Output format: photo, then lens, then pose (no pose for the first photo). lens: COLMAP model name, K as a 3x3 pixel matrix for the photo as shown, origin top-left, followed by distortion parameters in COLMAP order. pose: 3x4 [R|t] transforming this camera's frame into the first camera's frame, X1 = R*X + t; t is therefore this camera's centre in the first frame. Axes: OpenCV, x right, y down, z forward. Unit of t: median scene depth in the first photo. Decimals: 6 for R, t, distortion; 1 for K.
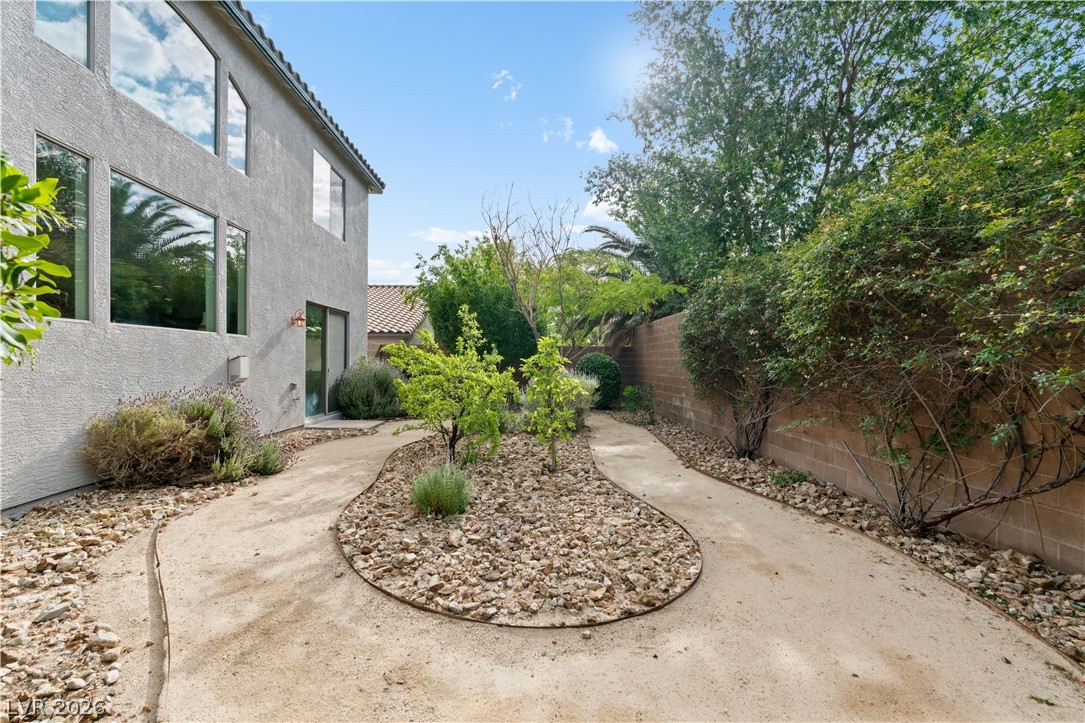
lens RADIAL K [[485.5, 0, 542.3], [0, 485.5, 366.2], [0, 0, 1]] dist [-0.003657, 0.001684]
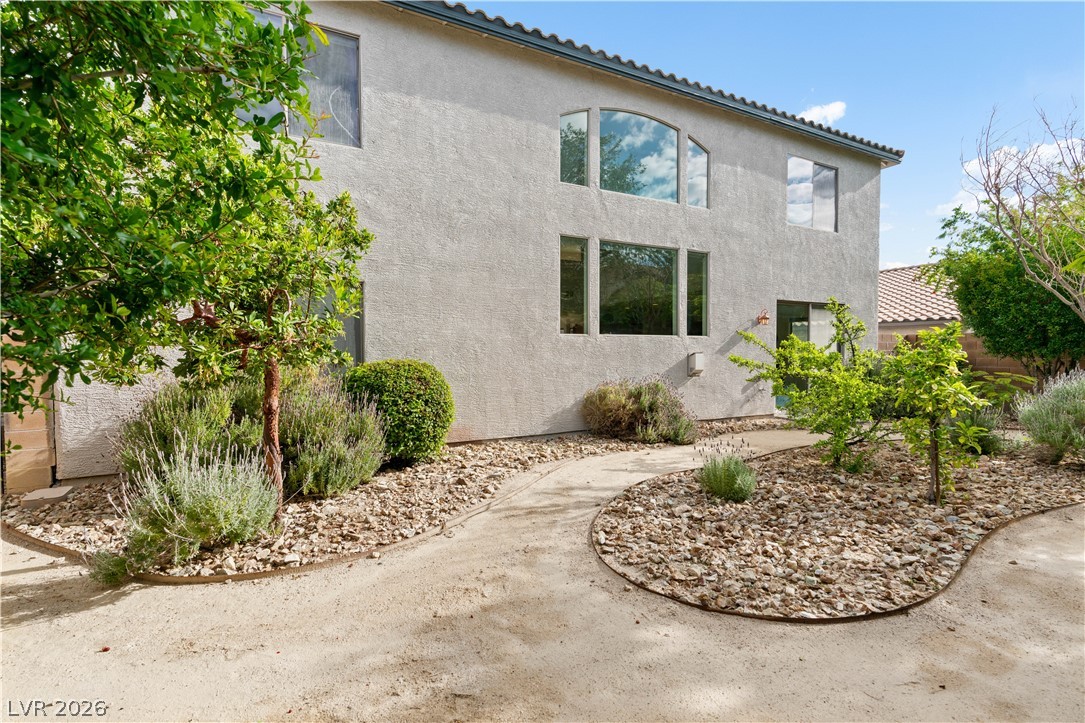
lens RADIAL K [[485.5, 0, 548.5], [0, 485.5, 360.8], [0, 0, 1]] dist [-0.003657, 0.001684]
pose [[0.423189, 0.007428, -0.906011, 0.511268], [-0.000990, 0.999970, 0.007735, -0.012394], [0.906041, -0.002377, 0.423183, 0.141650]]
